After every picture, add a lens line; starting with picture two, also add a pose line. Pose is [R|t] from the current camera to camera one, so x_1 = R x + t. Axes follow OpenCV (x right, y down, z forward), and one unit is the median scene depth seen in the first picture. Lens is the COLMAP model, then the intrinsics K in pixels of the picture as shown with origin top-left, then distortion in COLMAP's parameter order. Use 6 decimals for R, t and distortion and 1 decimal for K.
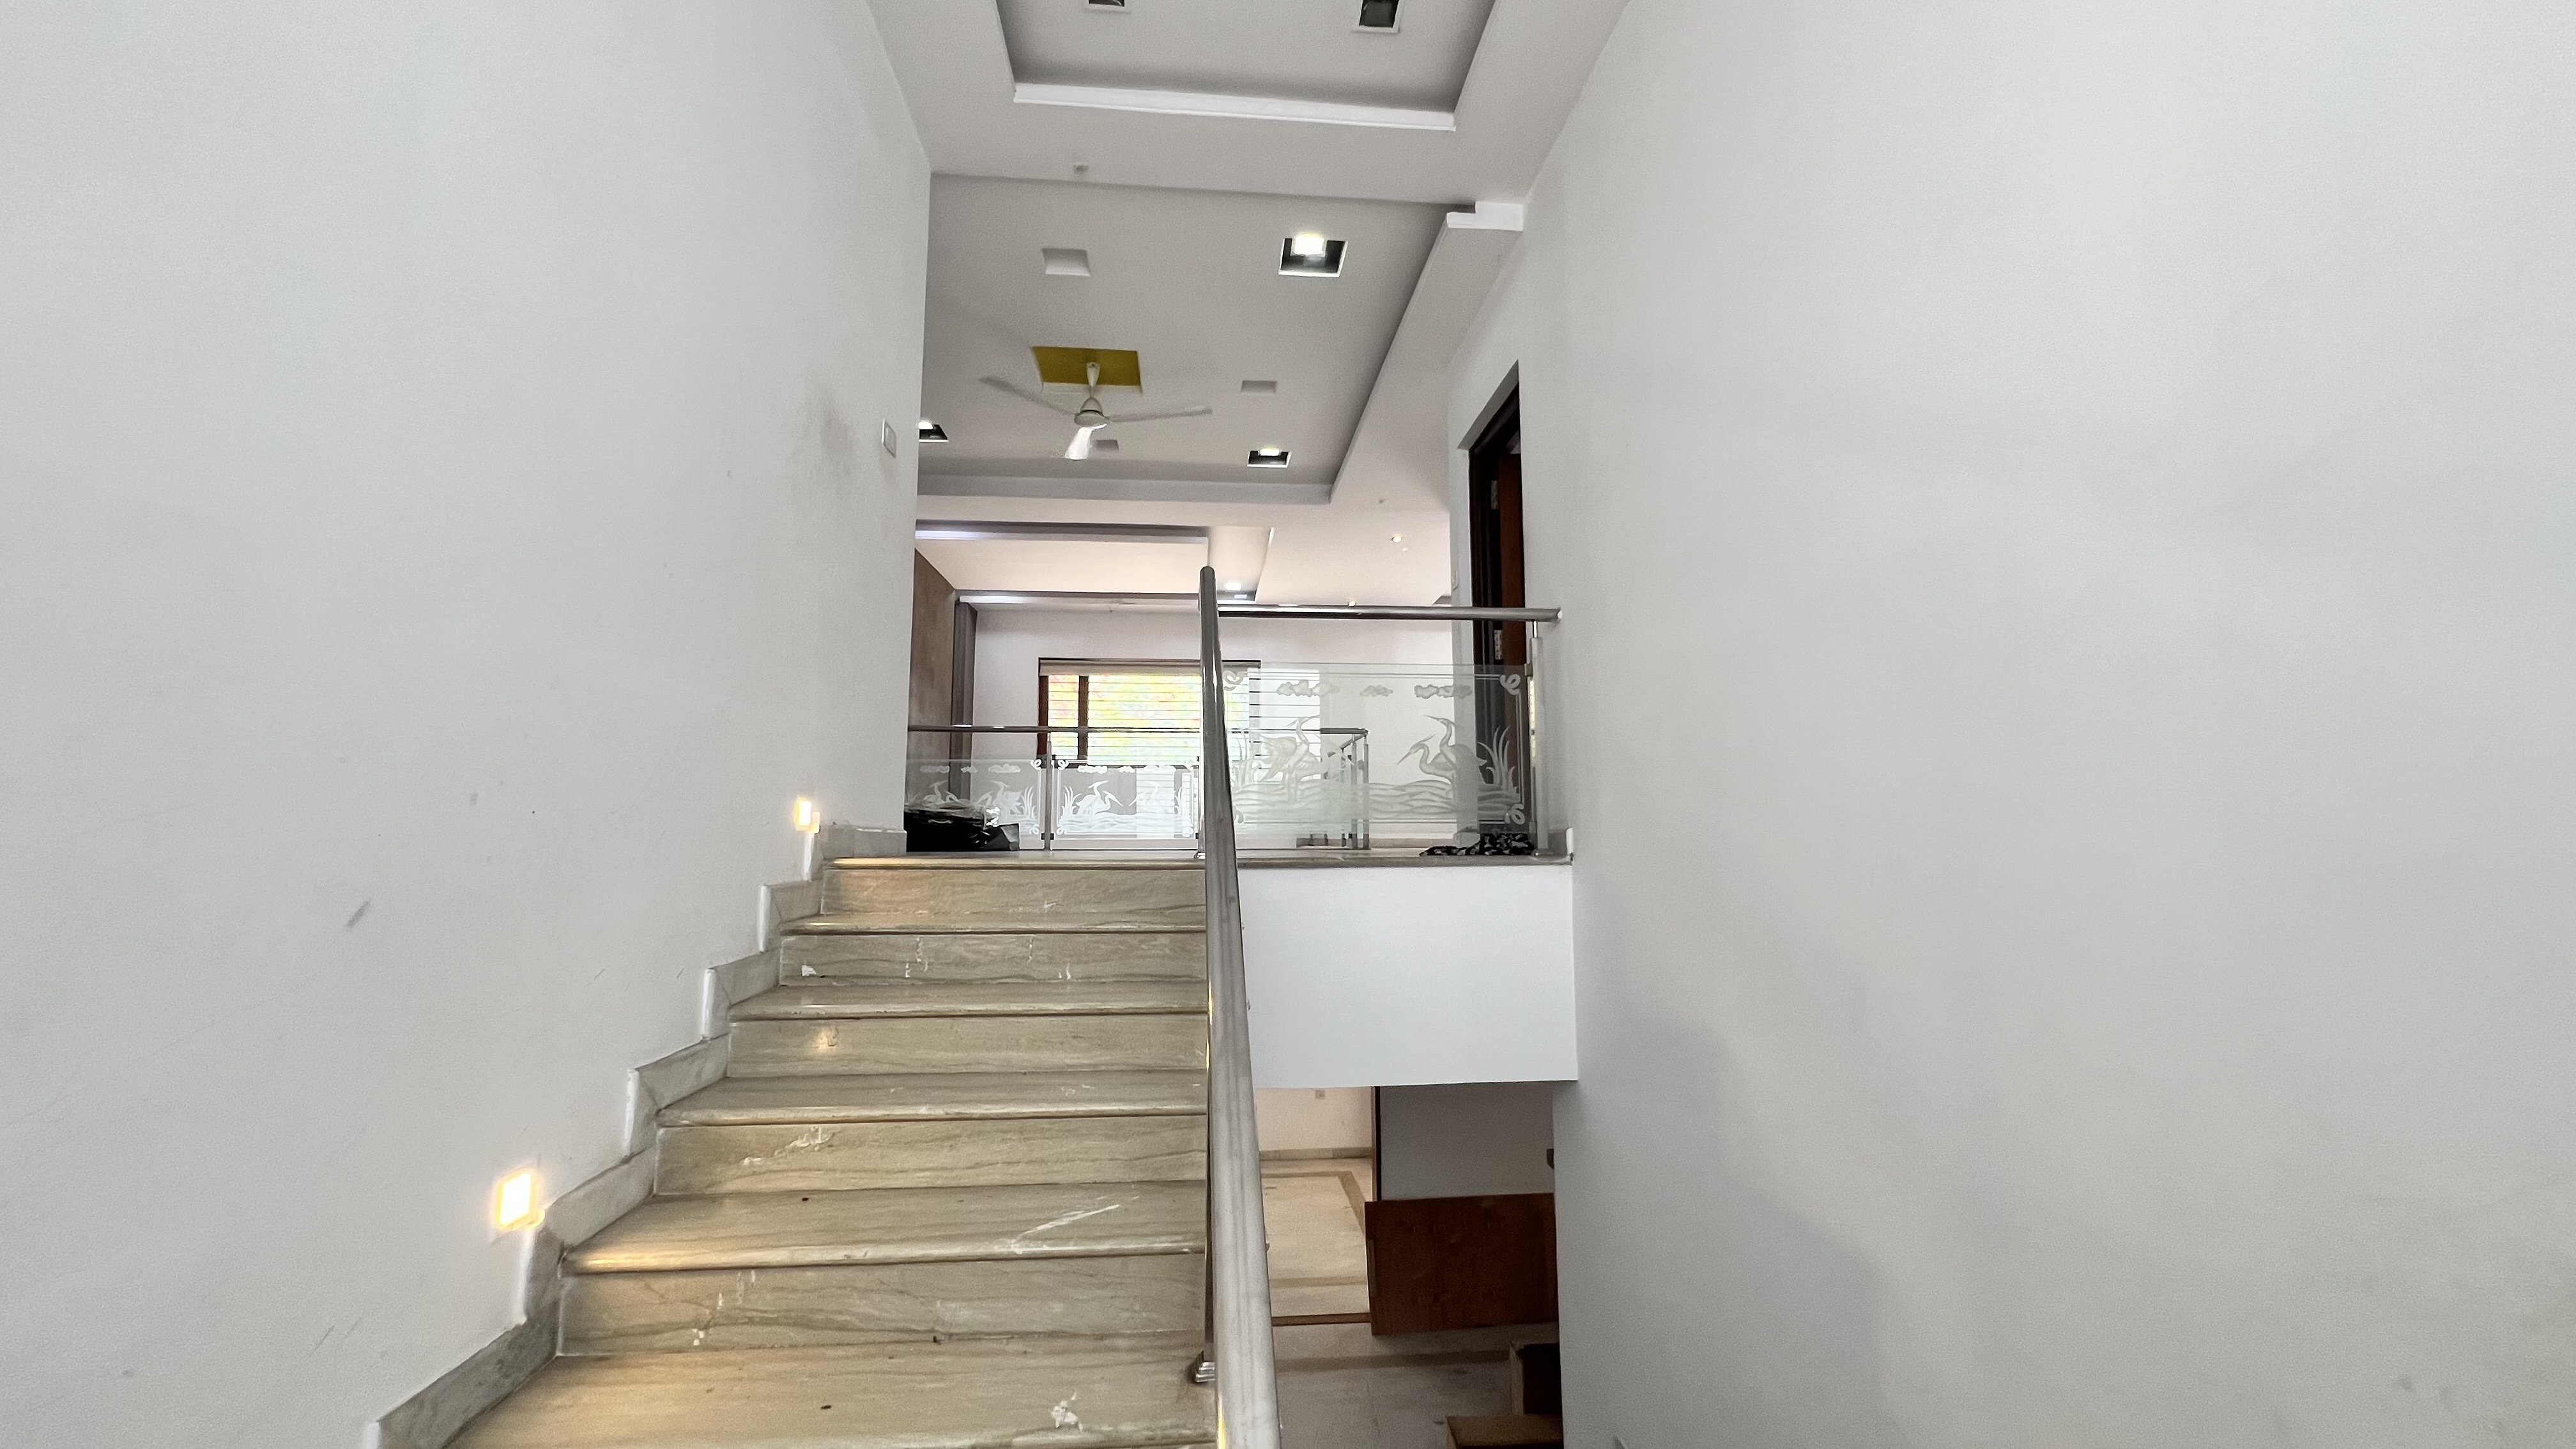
lens RADIAL K [[1027.3, 0, 1283.2], [0, 1027.3, 722.0], [0, 0, 1]] dist [-0.004328, 0.000867]
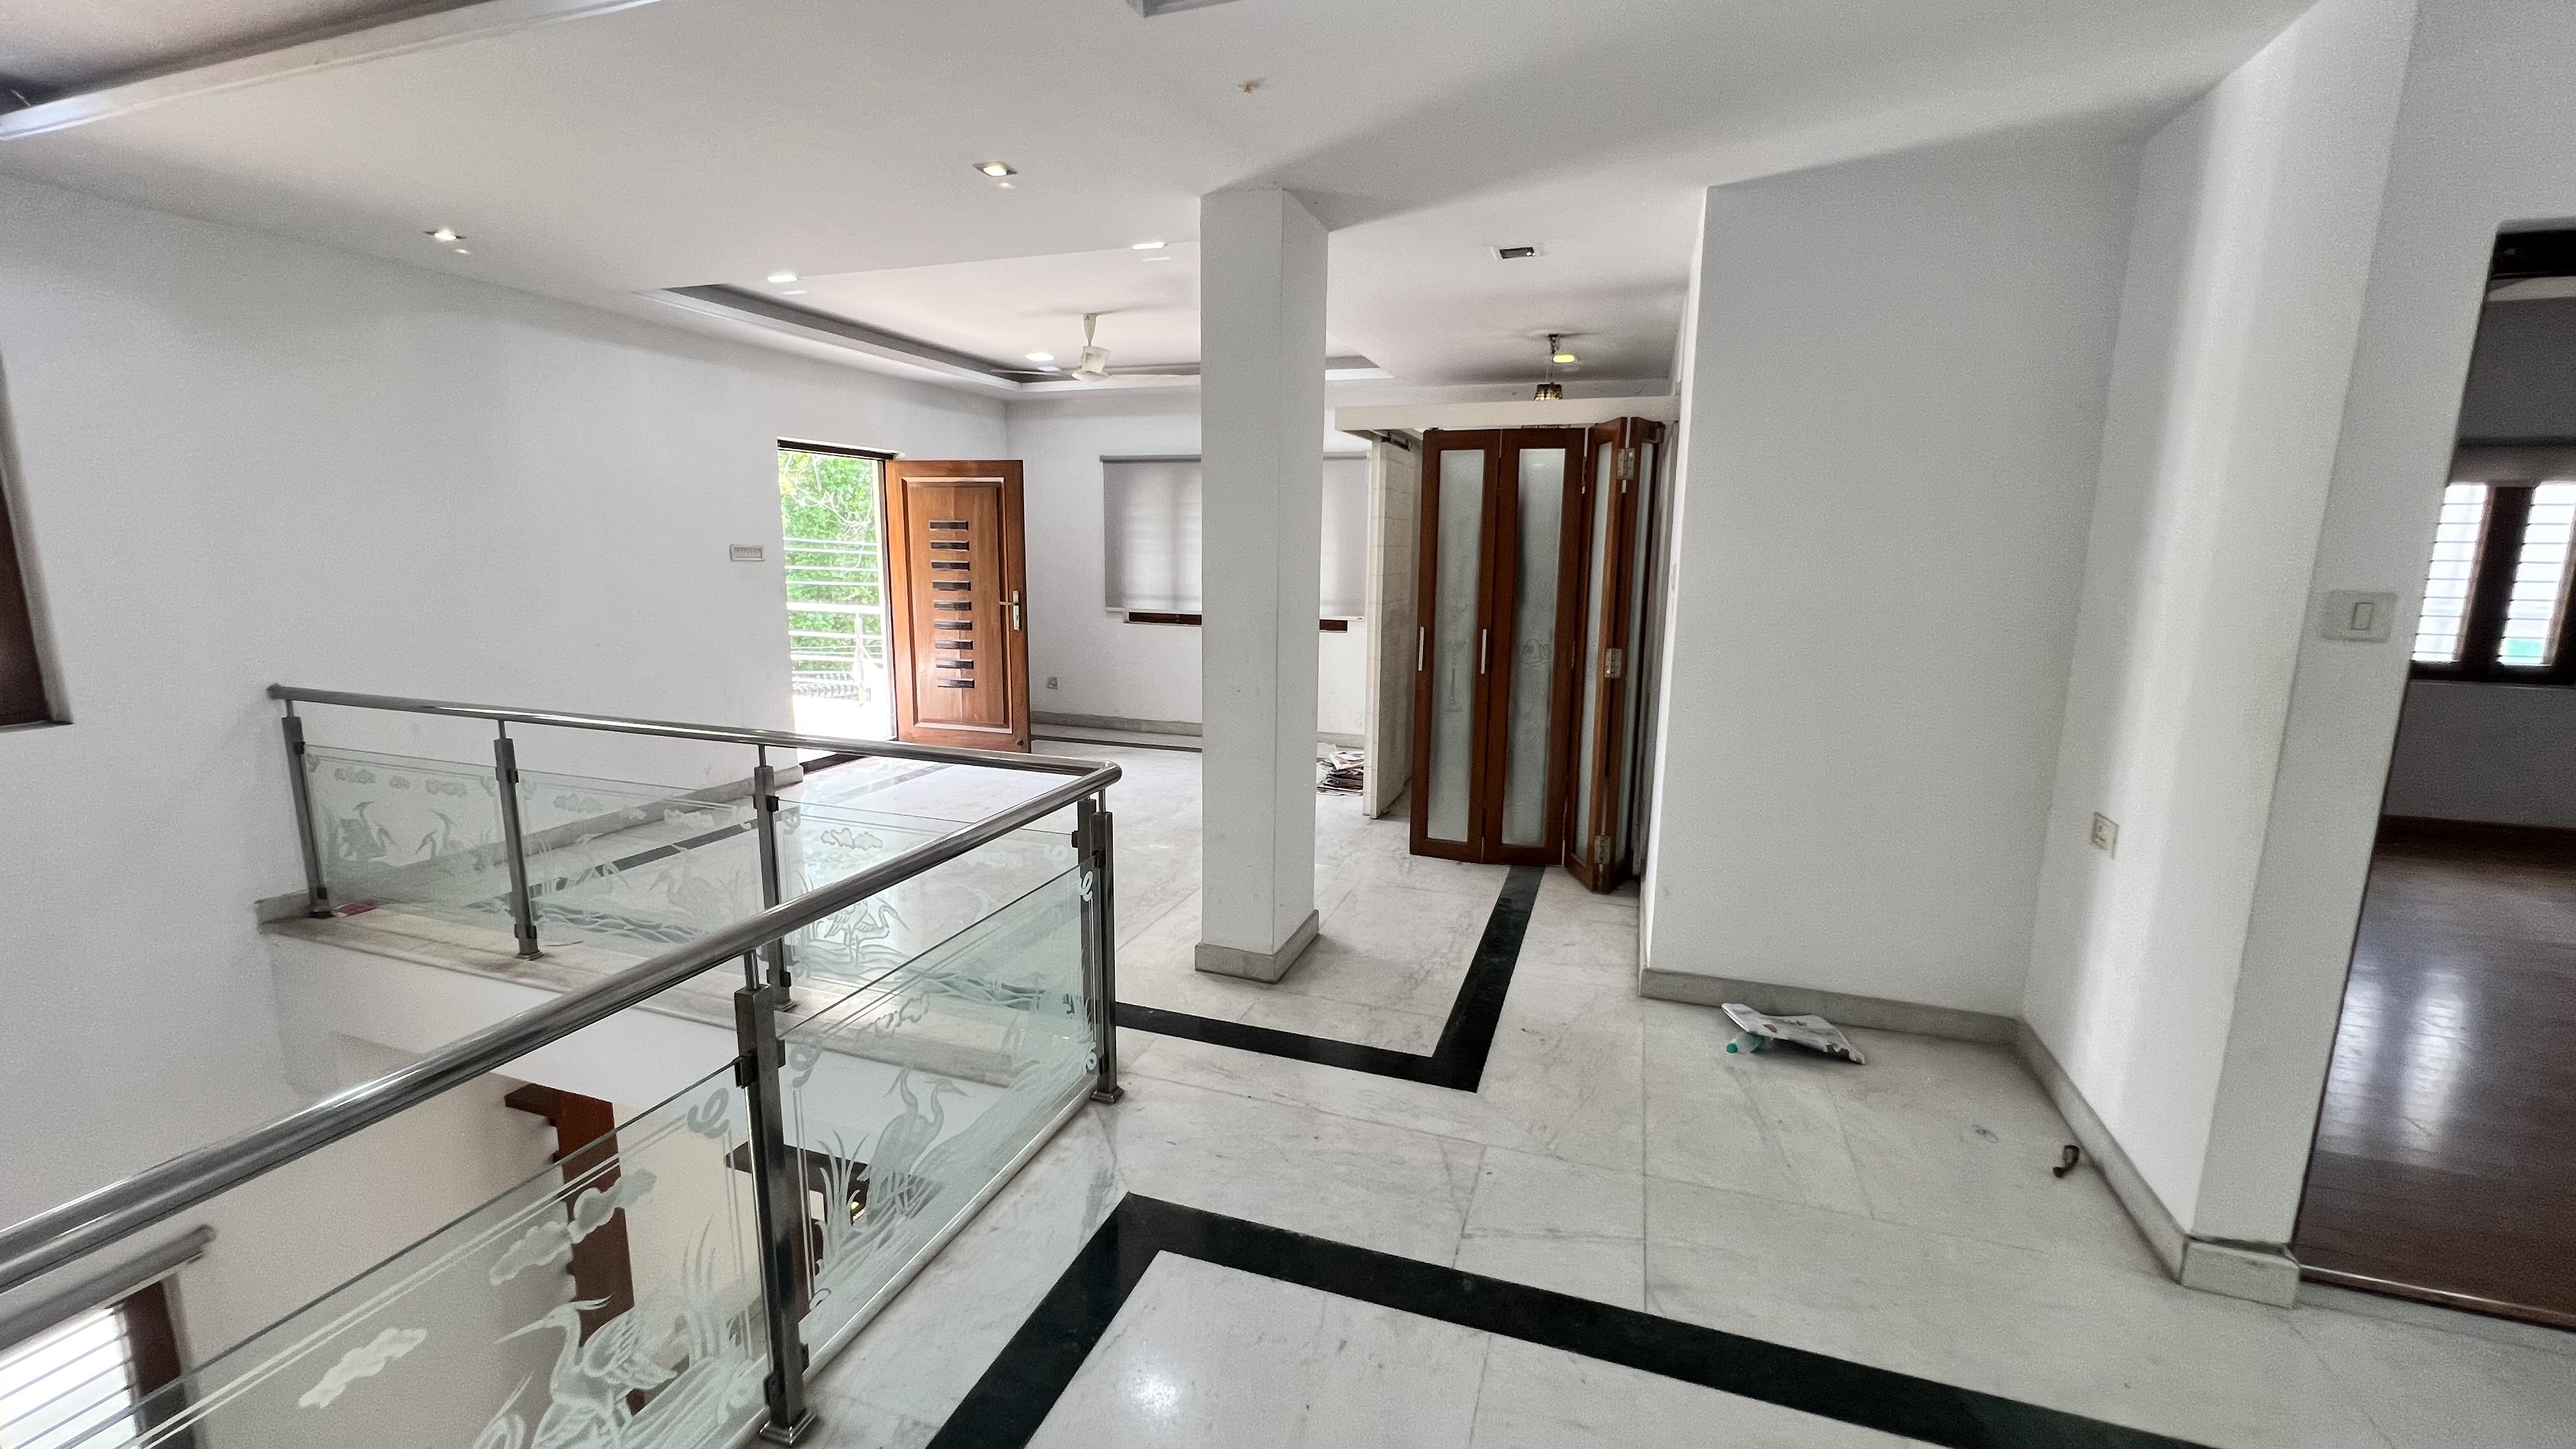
lens RADIAL K [[1027.3, 0, 1283.2], [0, 1027.3, 722.0], [0, 0, 1]] dist [-0.004328, 0.000867]
pose [[0.412348, -0.151042, 0.898418, -0.189458], [-0.118378, 0.968917, 0.217226, -0.082573], [-0.903303, -0.195925, 0.381651, 0.730351]]
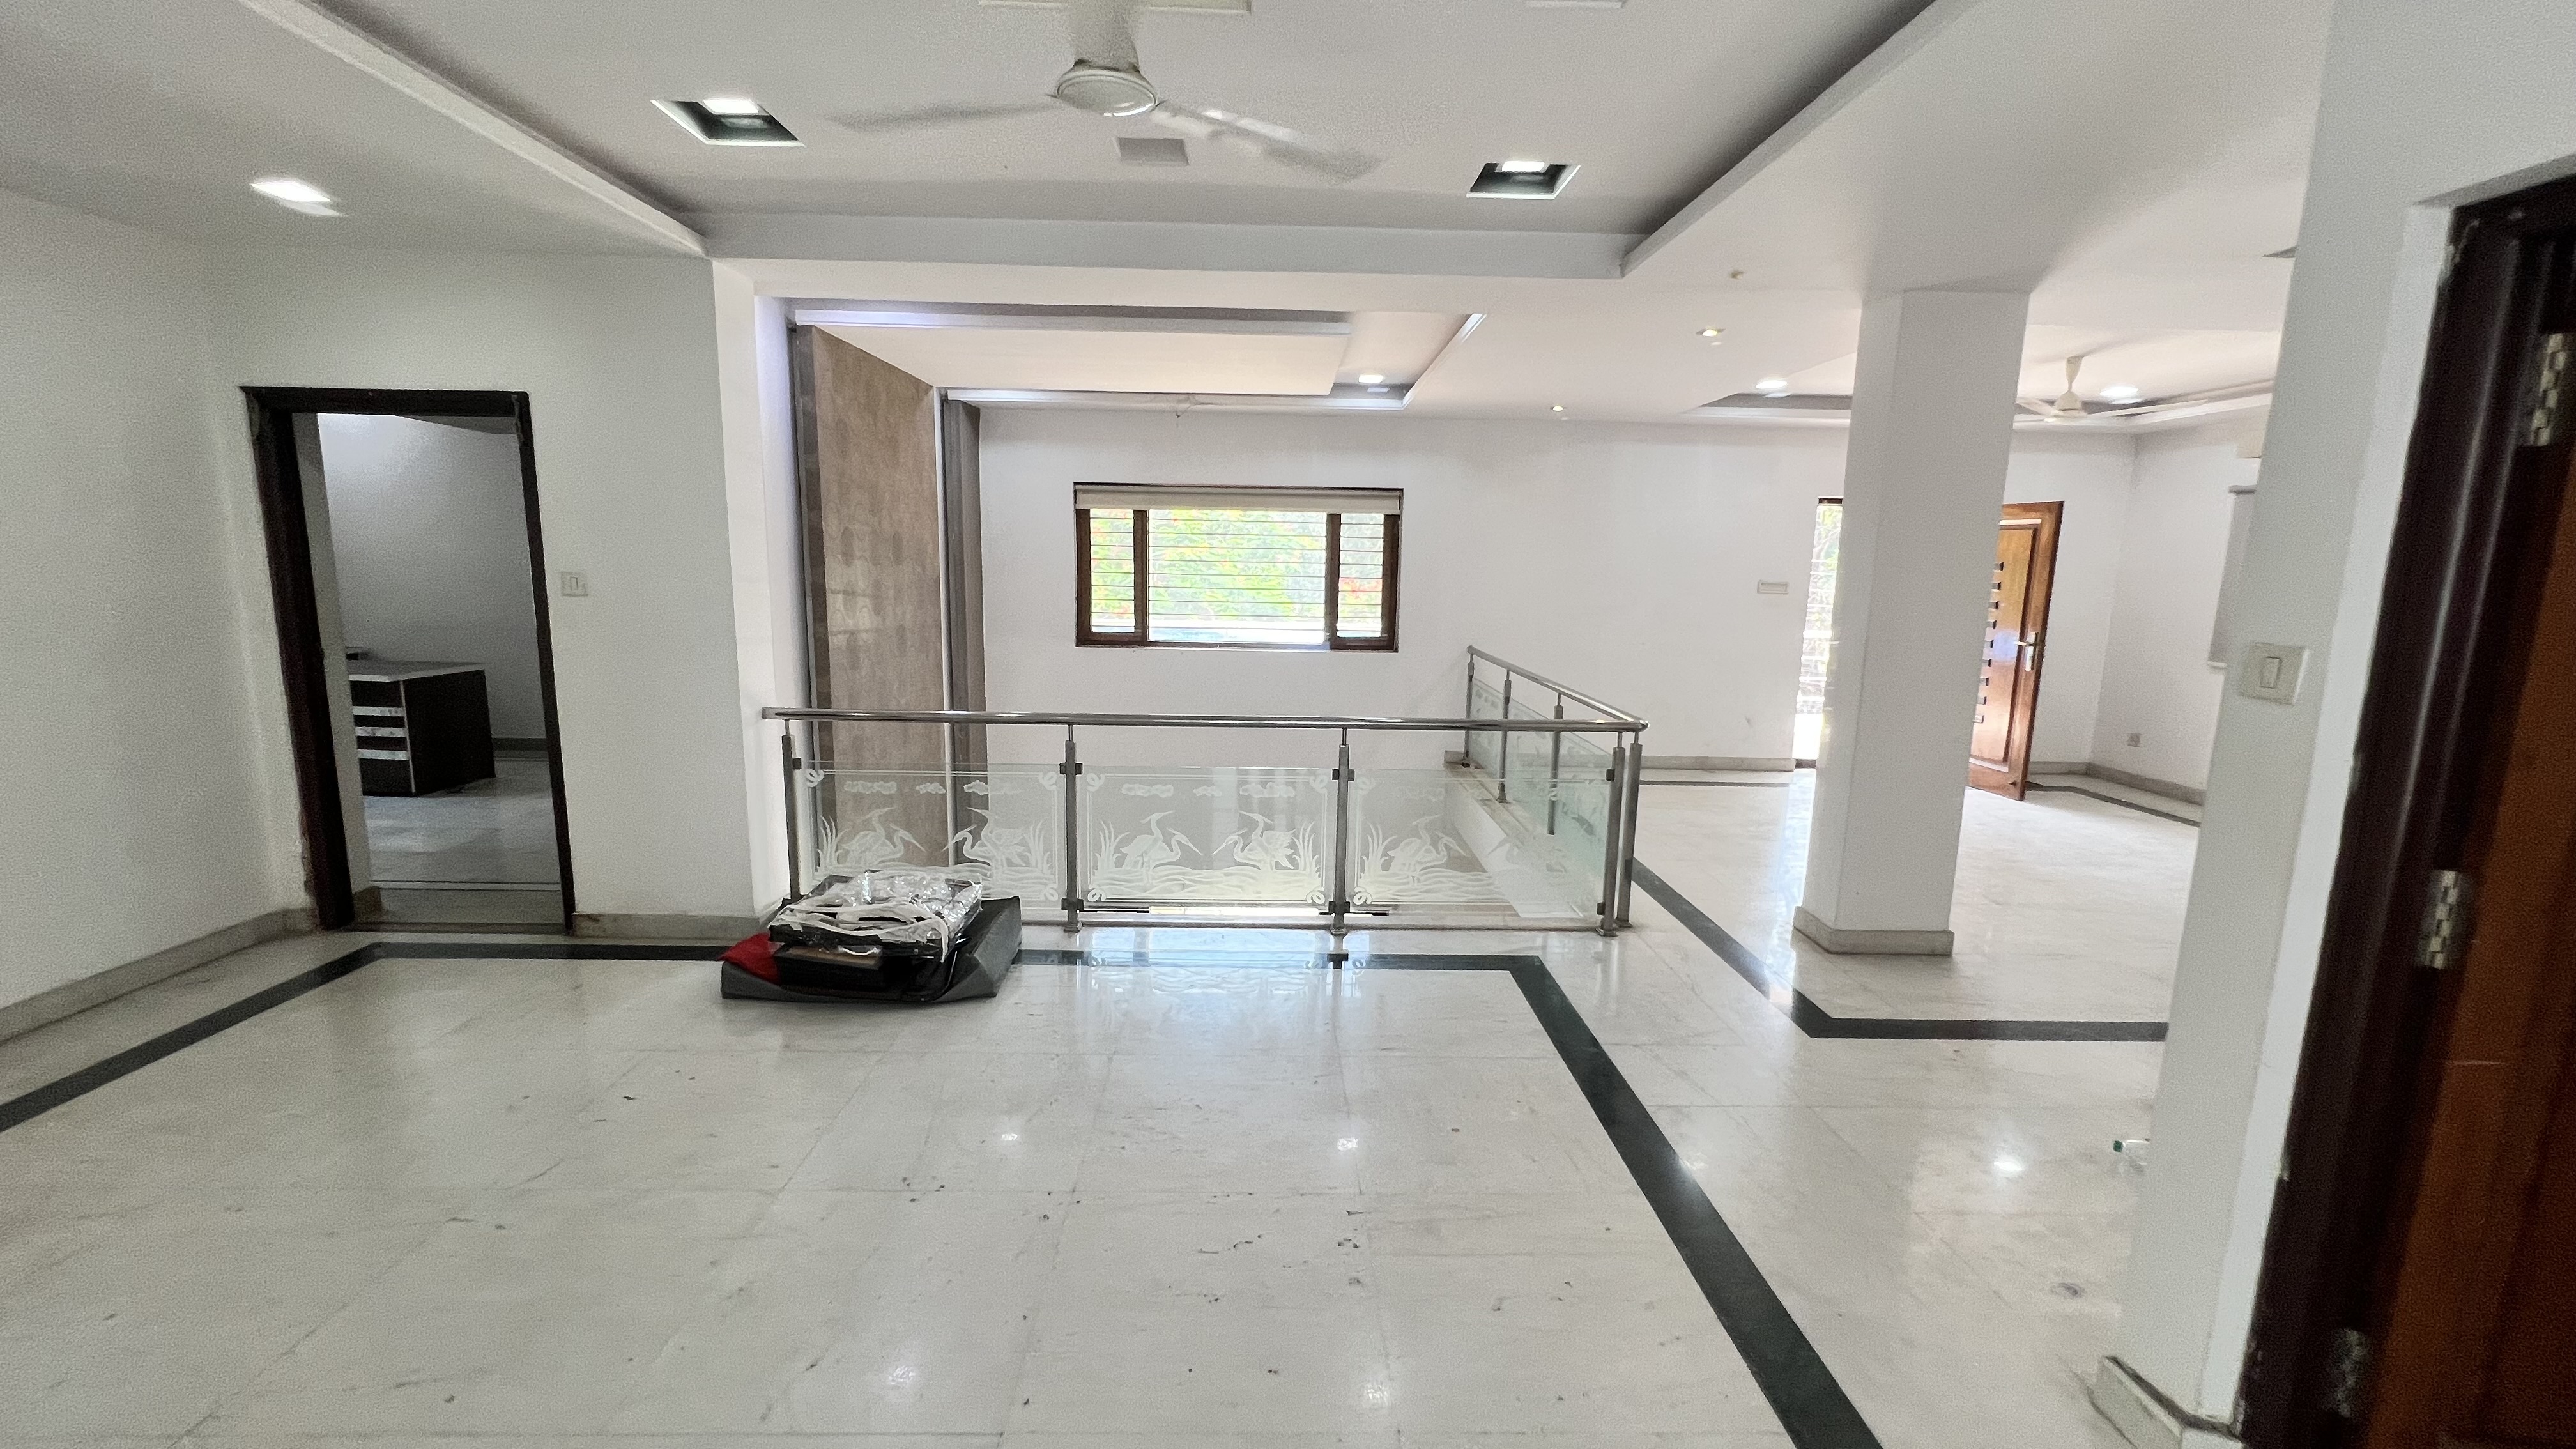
lens RADIAL K [[1027.3, 0, 1283.2], [0, 1027.3, 722.0], [0, 0, 1]] dist [-0.004328, 0.000867]
pose [[0.997203, 0.031734, -0.067672, -0.065454], [-0.012321, 0.962800, 0.269934, -0.123815], [0.073721, -0.268345, 0.960498, 0.415834]]
